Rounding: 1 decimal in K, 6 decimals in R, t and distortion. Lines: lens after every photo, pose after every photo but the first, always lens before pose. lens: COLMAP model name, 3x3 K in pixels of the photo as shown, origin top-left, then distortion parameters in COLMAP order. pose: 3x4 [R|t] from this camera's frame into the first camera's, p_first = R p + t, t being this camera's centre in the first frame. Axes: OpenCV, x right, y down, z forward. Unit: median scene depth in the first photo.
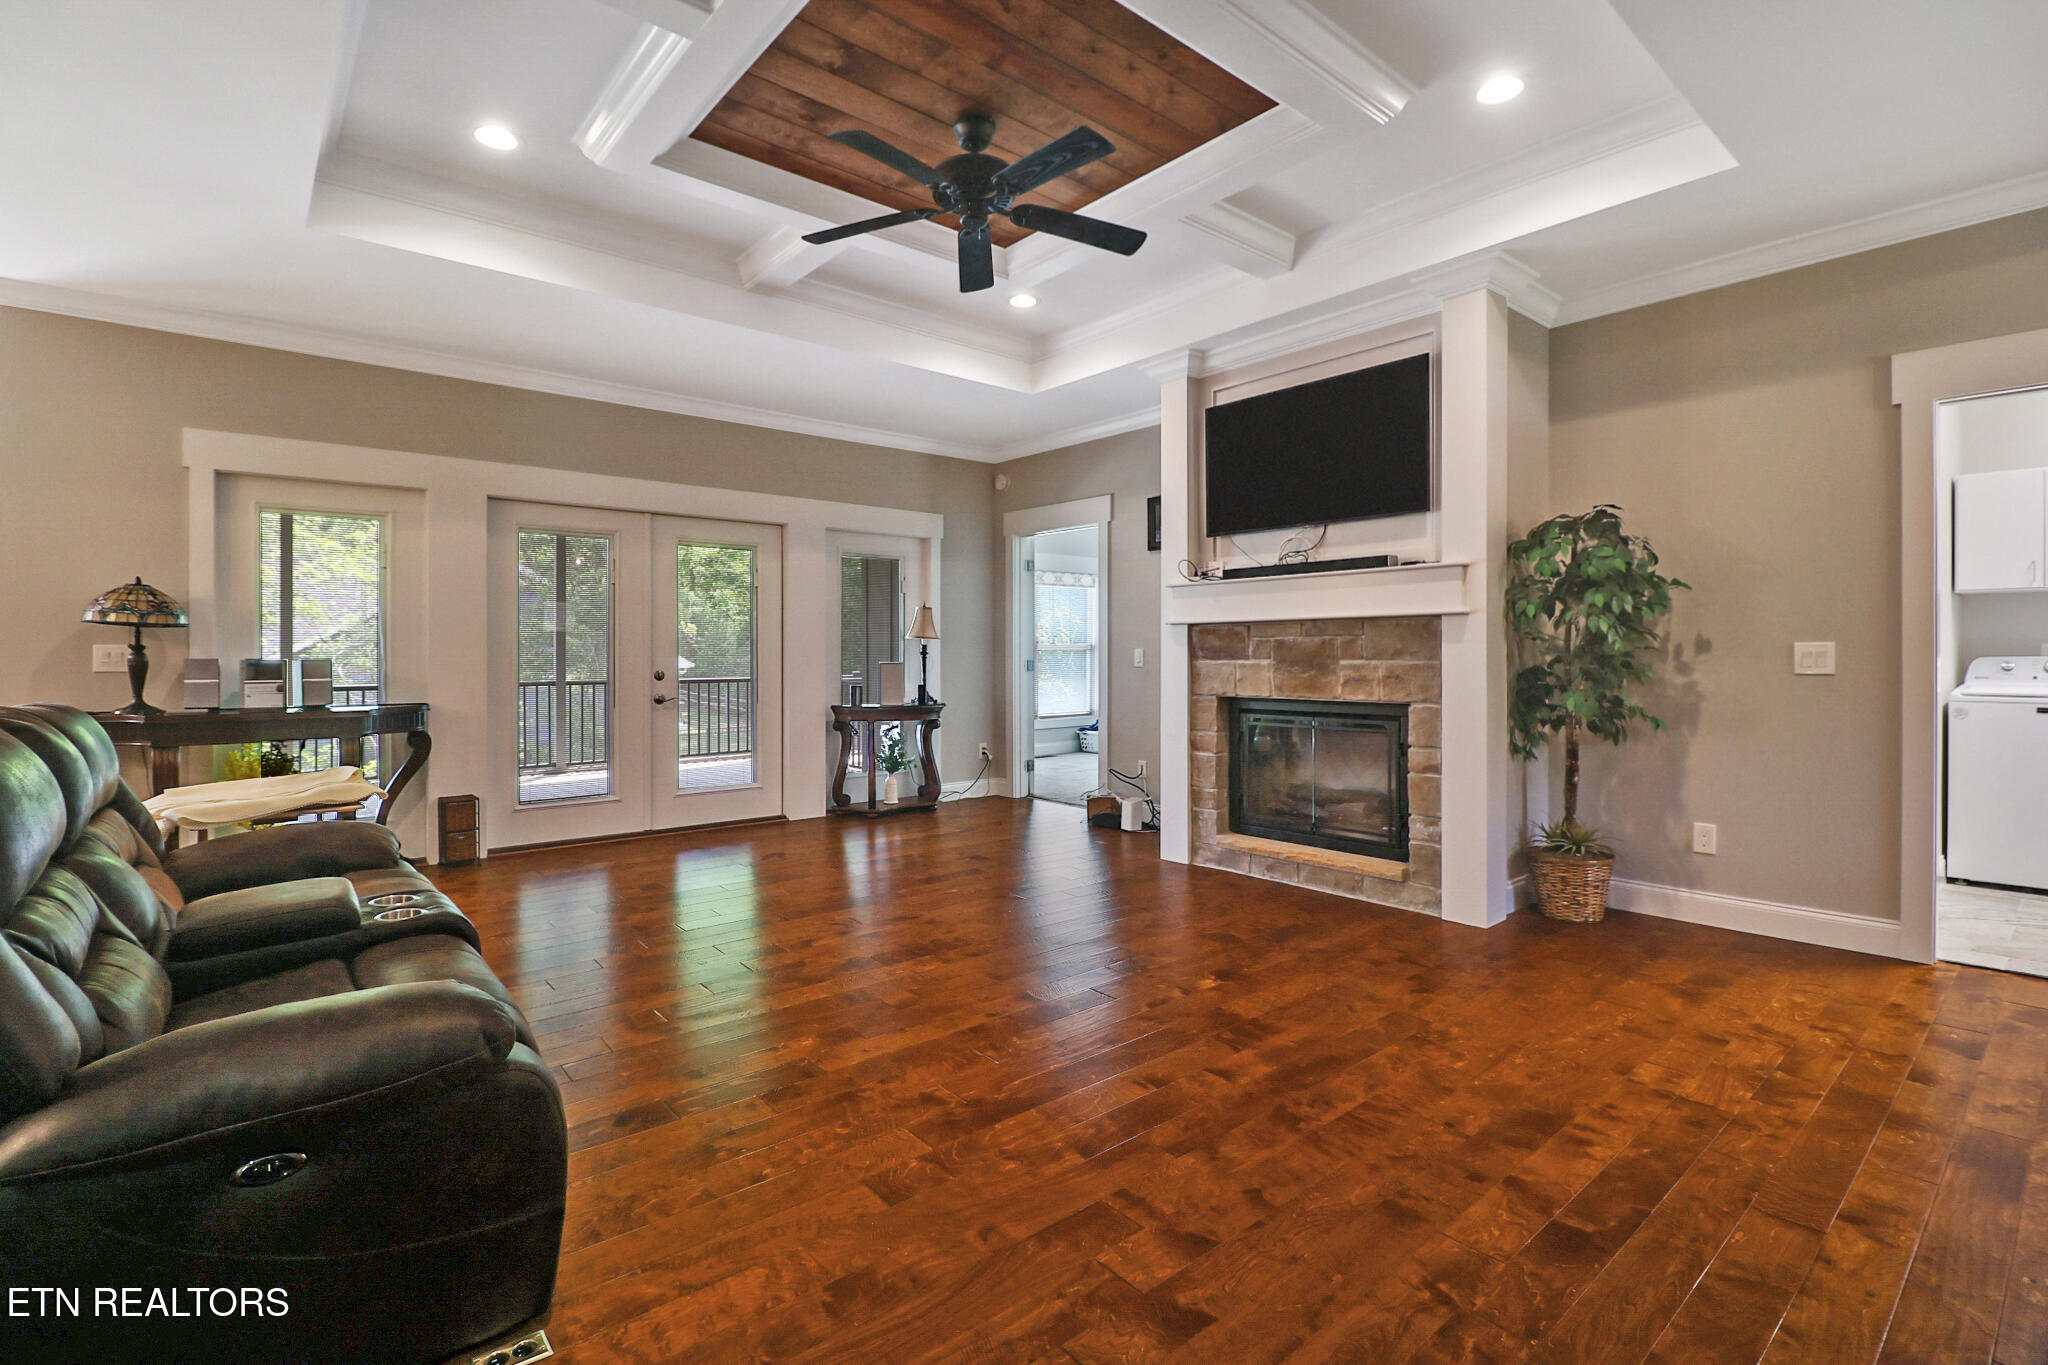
lens RADIAL K [[936.4, 0, 1009.3], [0, 936.4, 655.6], [0, 0, 1]] dist [-0.006780, -0.009025]
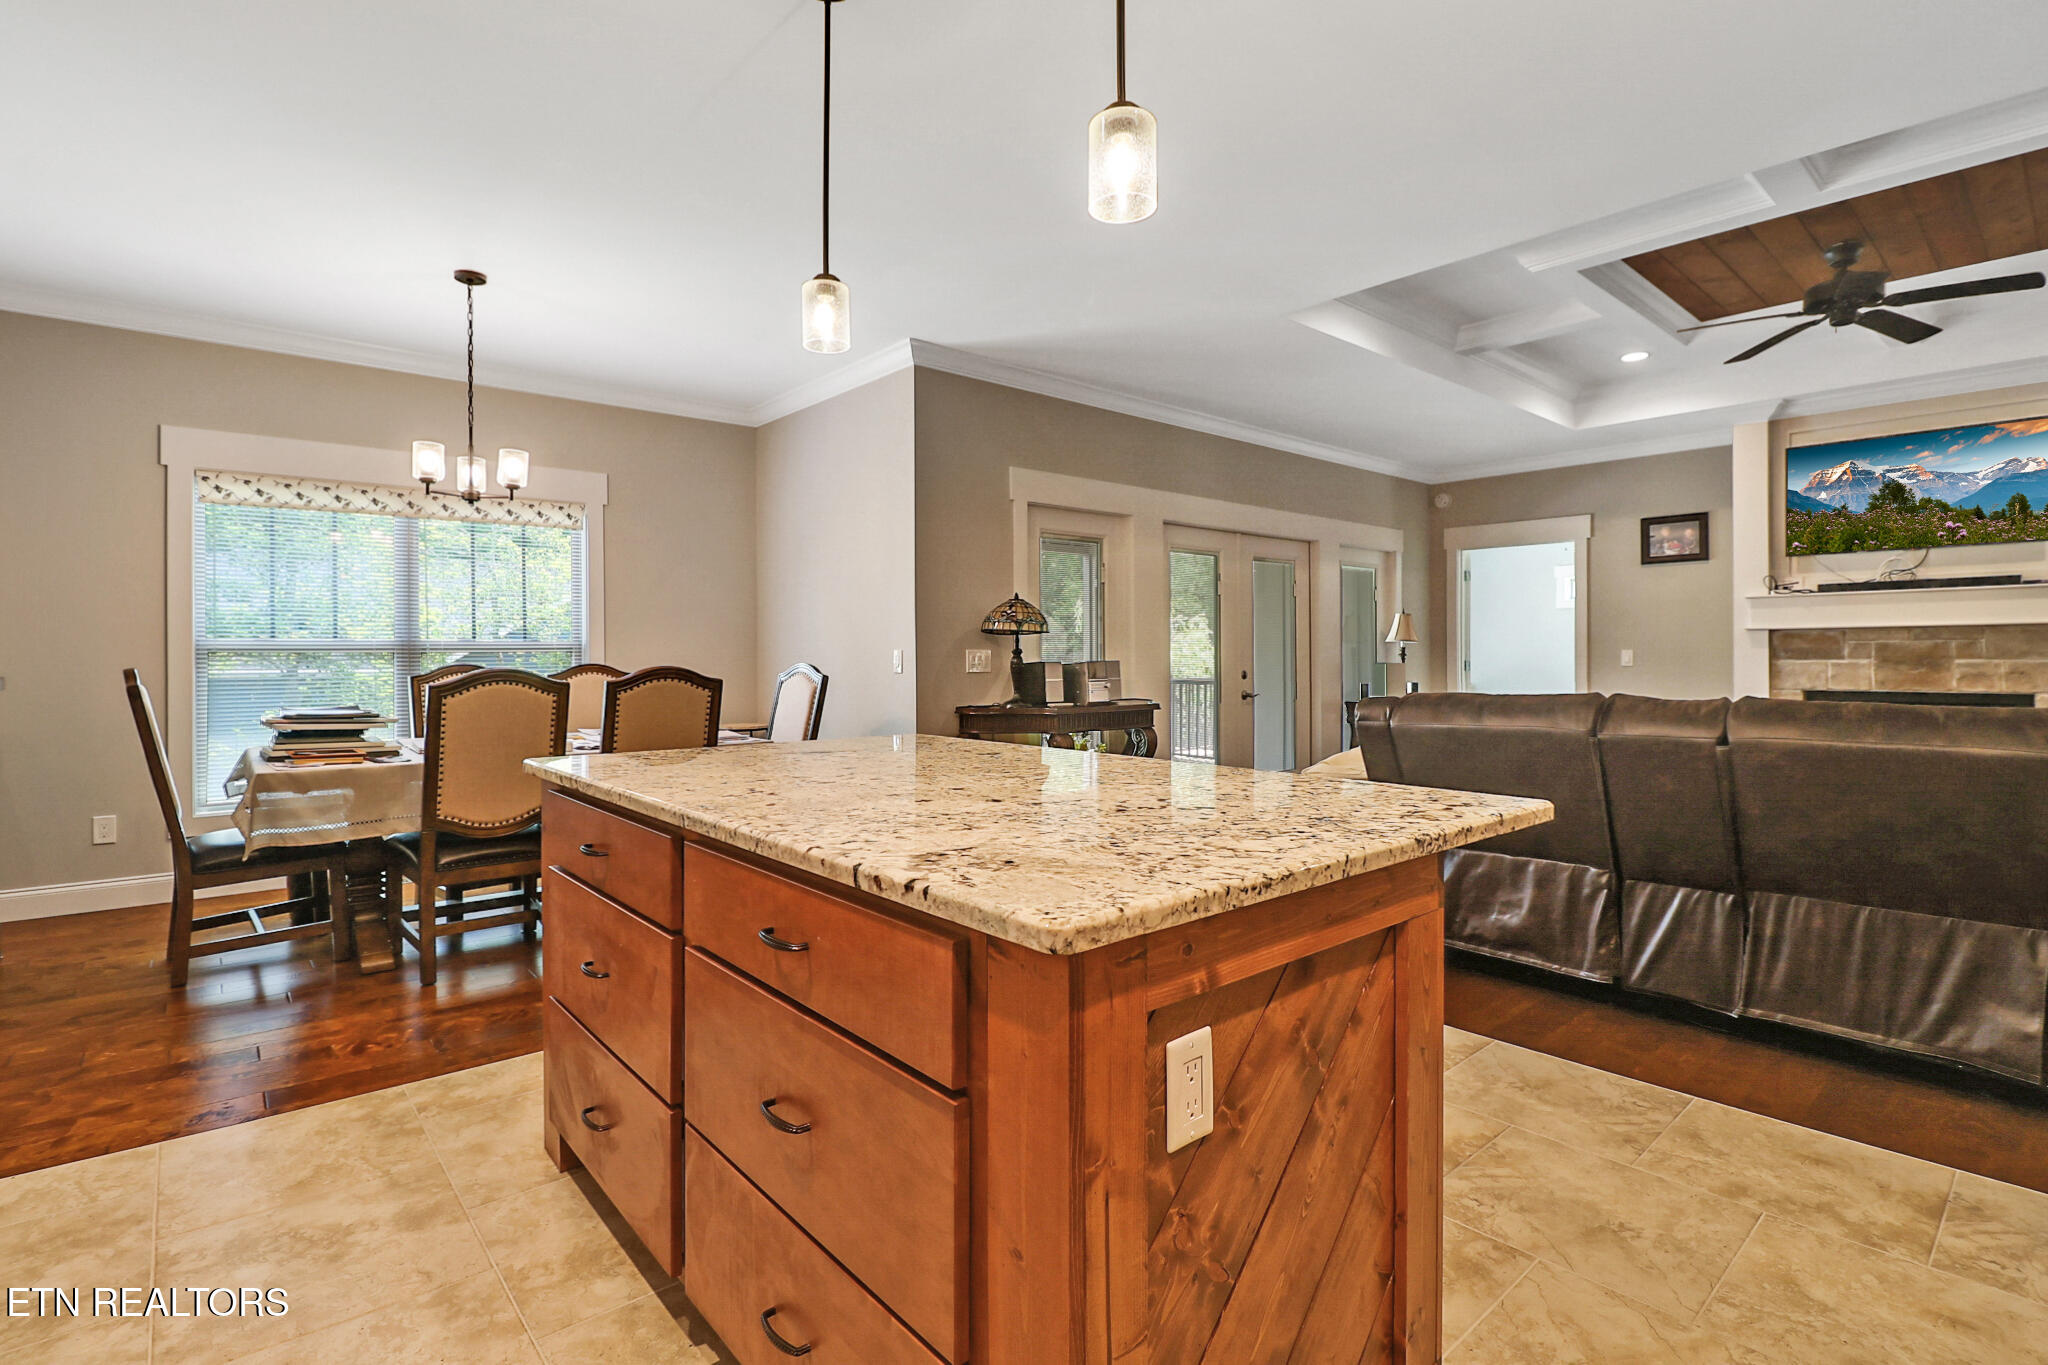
lens RADIAL K [[936.4, 0, 1022.6], [0, 936.4, 667.9], [0, 0, 1]] dist [-0.006780, -0.009025]
pose [[0.999886, -0.002794, 0.014849, -0.898555], [0.002584, 0.999897, 0.014130, -0.004488], [-0.014887, -0.014090, 0.999790, -0.196507]]
